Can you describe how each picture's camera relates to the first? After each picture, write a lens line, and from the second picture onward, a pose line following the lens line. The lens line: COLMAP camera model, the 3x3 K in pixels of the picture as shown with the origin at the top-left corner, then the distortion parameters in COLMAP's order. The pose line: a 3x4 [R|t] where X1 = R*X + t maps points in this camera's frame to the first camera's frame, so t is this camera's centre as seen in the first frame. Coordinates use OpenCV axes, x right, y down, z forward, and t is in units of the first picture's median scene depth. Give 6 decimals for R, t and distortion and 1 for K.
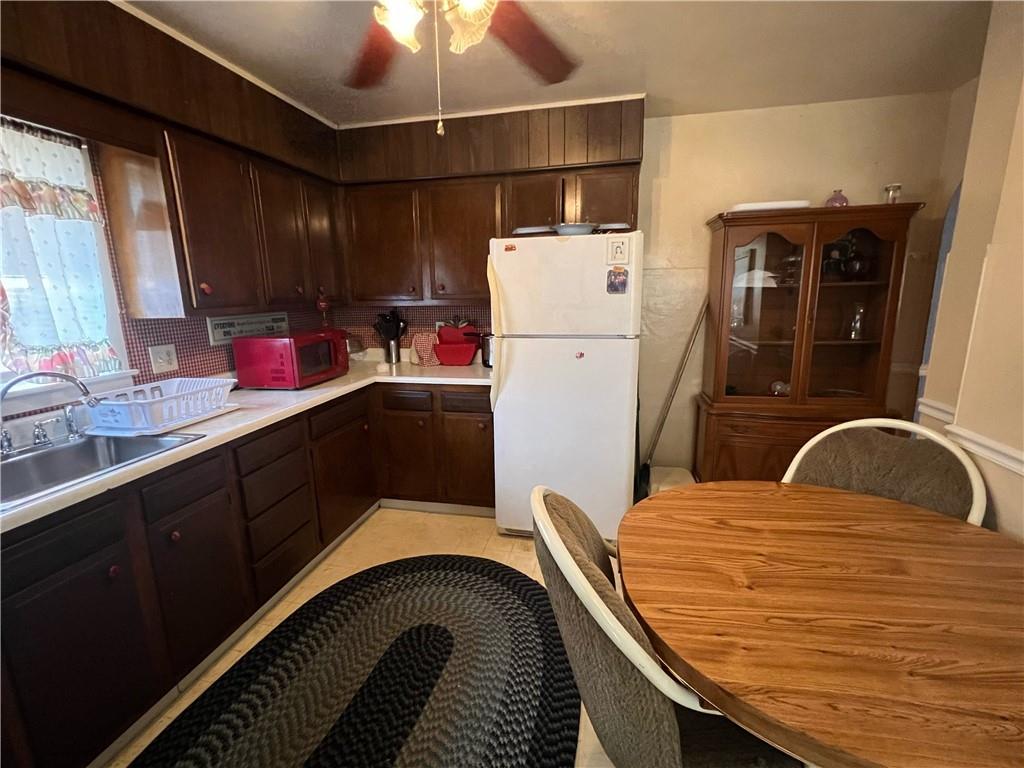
lens RADIAL K [[462.3, 0, 509.1], [0, 462.3, 383.2], [0, 0, 1]] dist [0.004985, -0.000654]
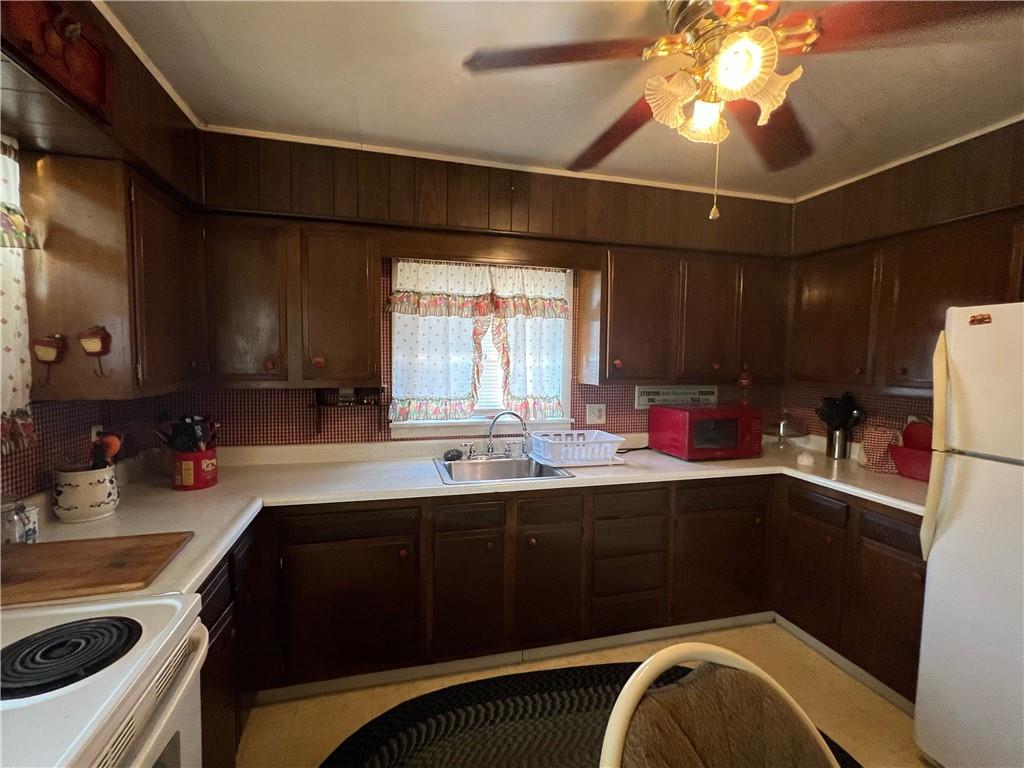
lens RADIAL K [[462.3, 0, 508.3], [0, 462.3, 384.0], [0, 0, 1]] dist [0.004985, -0.000654]
pose [[0.463131, 0.079211, -0.882743, 0.295539], [-0.200671, 0.979504, -0.017388, -0.063382], [0.863273, 0.185194, 0.469534, 0.146830]]
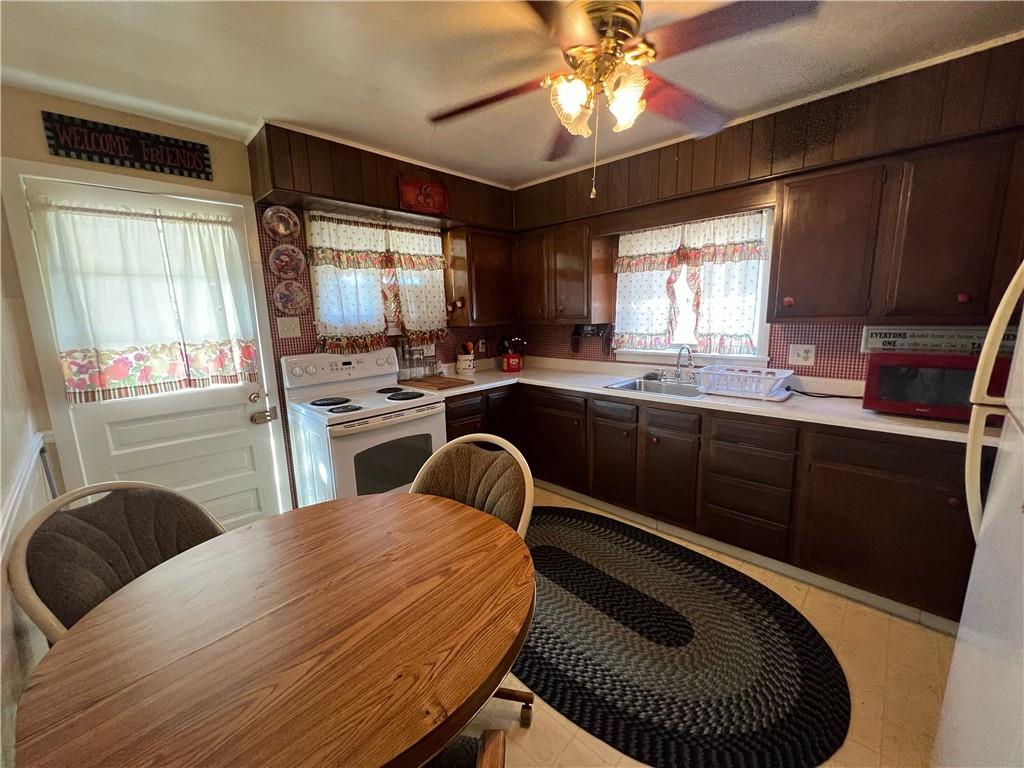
lens RADIAL K [[411.2, 0, 522.6], [0, 411.2, 389.3], [0, 0, 1]] dist [0.006790, 0.001067]
pose [[-0.502389, 0.190320, -0.843436, 0.625862], [-0.140588, 0.944513, 0.296868, -0.192451], [0.853136, 0.267721, -0.447756, 0.870254]]
